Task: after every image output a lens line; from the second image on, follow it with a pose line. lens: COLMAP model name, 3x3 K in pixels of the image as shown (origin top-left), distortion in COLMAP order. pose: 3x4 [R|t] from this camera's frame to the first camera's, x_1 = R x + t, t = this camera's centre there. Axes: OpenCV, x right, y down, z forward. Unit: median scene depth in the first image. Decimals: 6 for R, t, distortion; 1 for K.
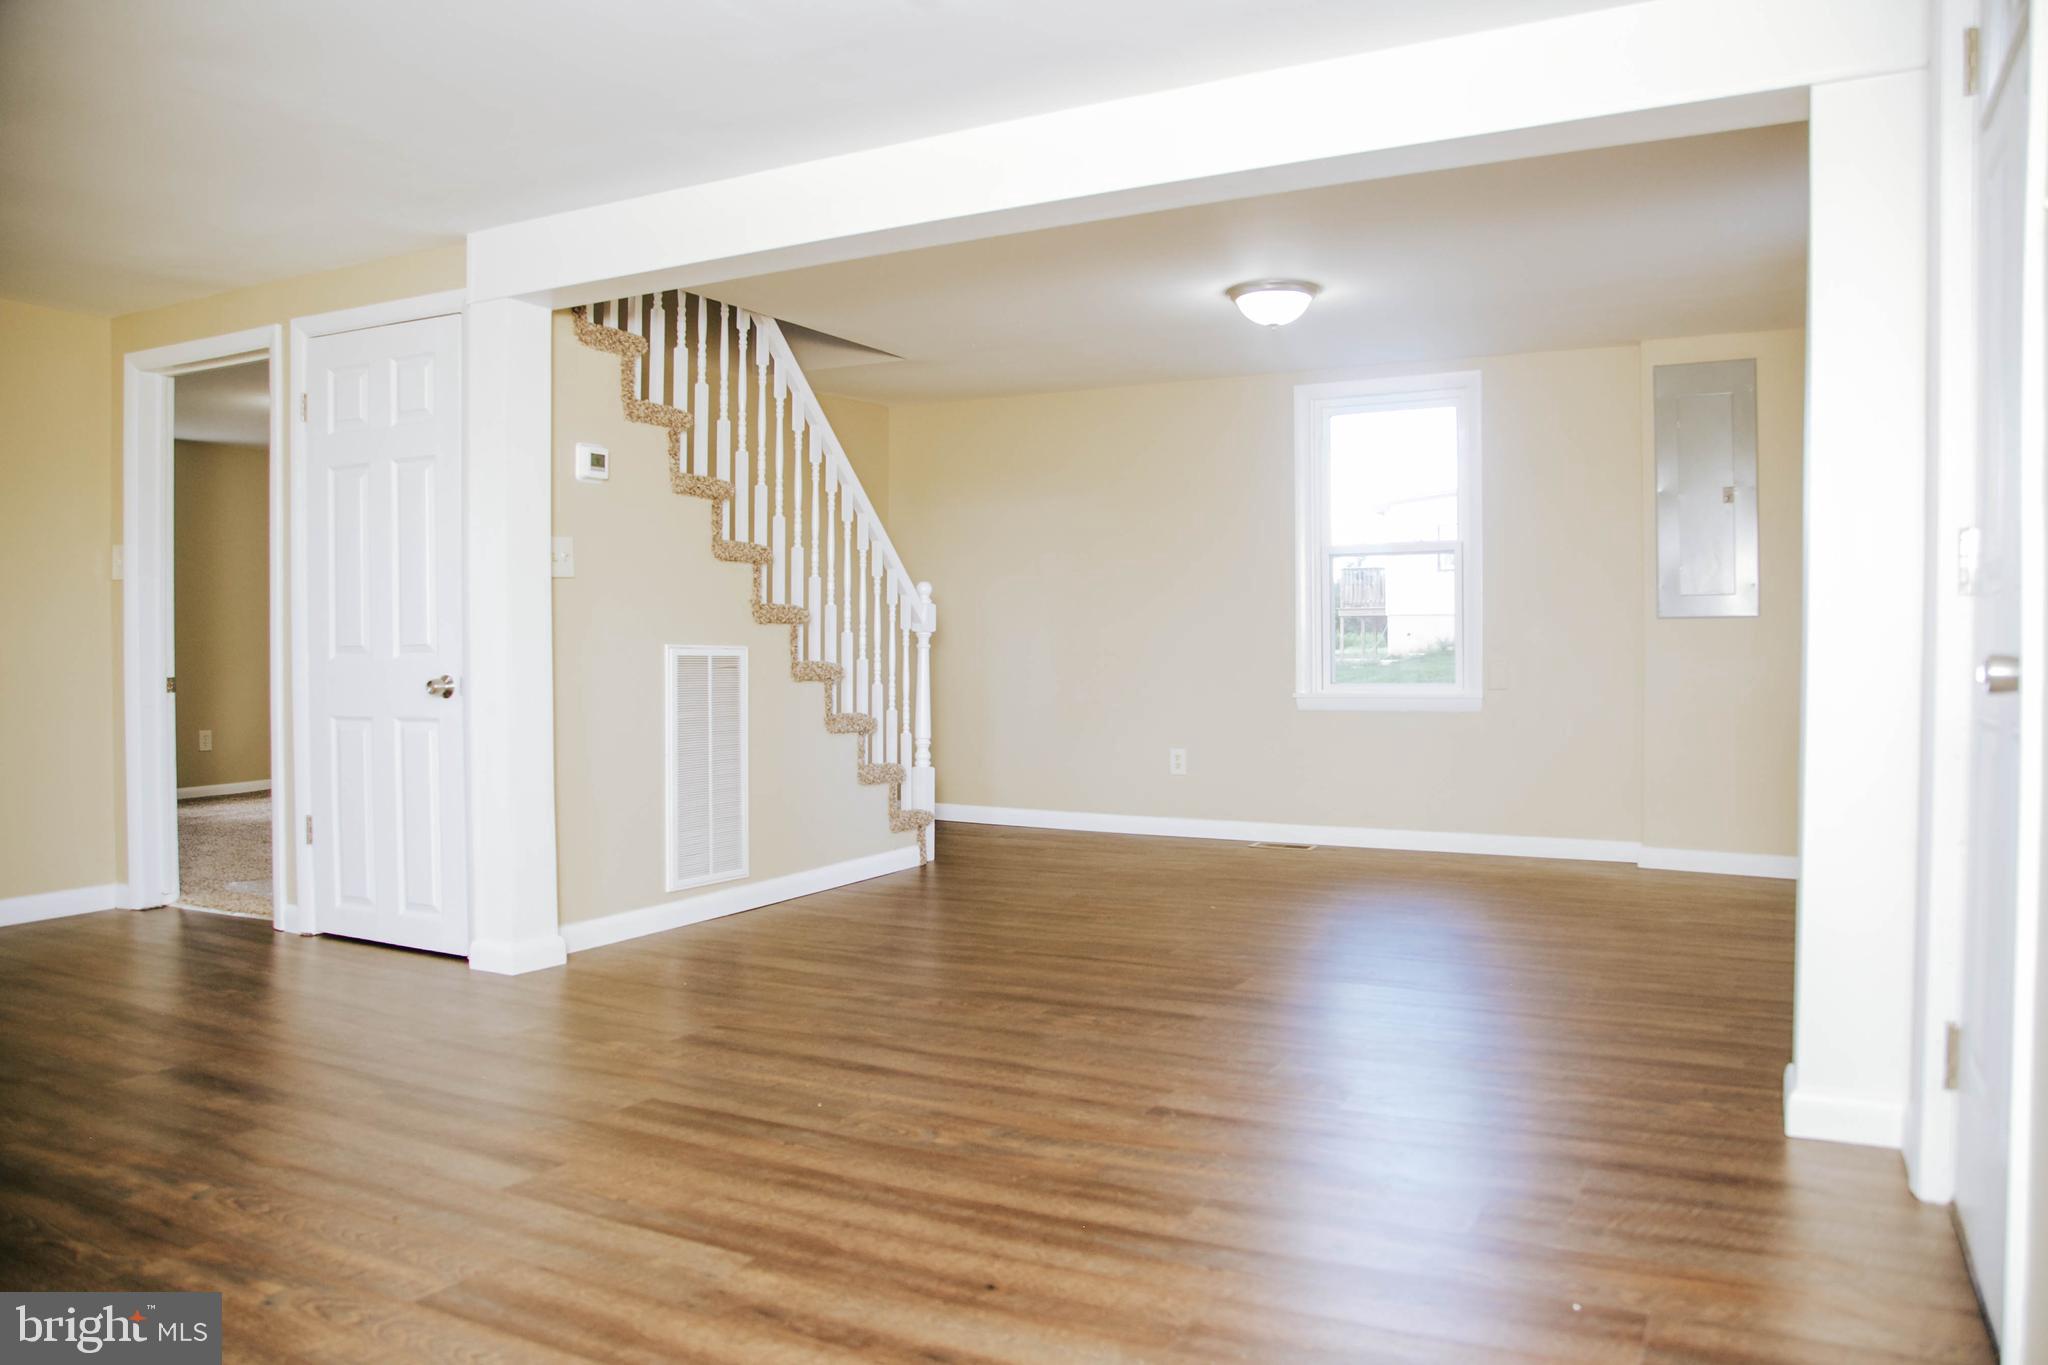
lens RADIAL K [[1453.2, 0, 1024.0], [0, 1453.2, 682.5], [0, 0, 1]] dist [-0.120734, 0.088364]
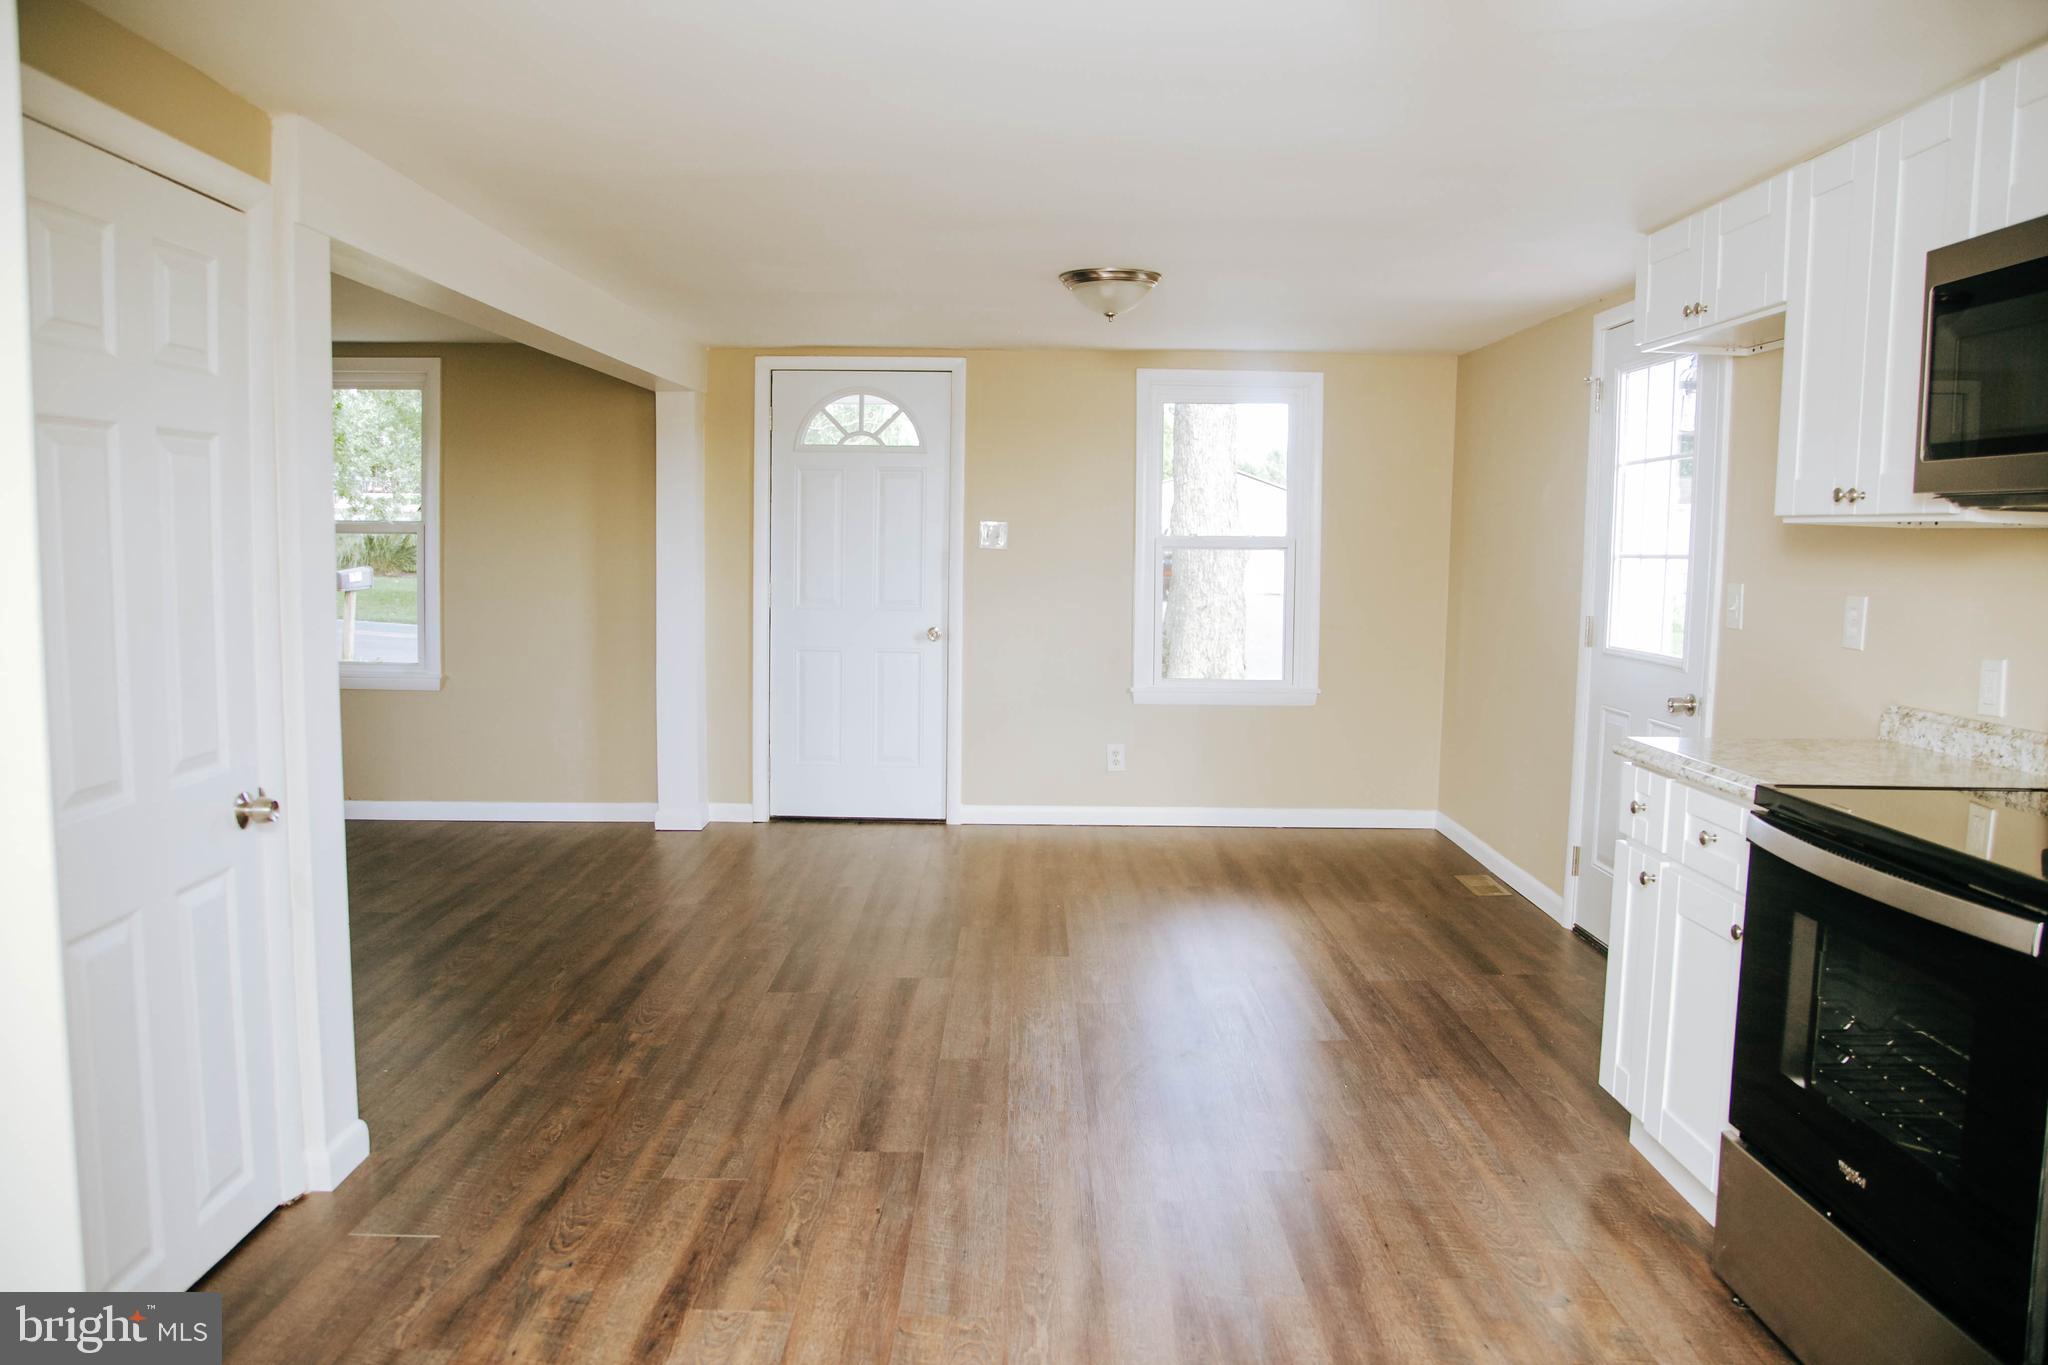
lens RADIAL K [[1413.1, 0, 1013.6], [0, 1413.1, 667.2], [0, 0, 1]] dist [-0.114641, 0.066562]
pose [[-0.470435, -0.083911, 0.878436, -0.972839], [0.009945, 0.994901, 0.100363, -0.105171], [-0.882378, 0.055950, -0.467202, 0.874500]]
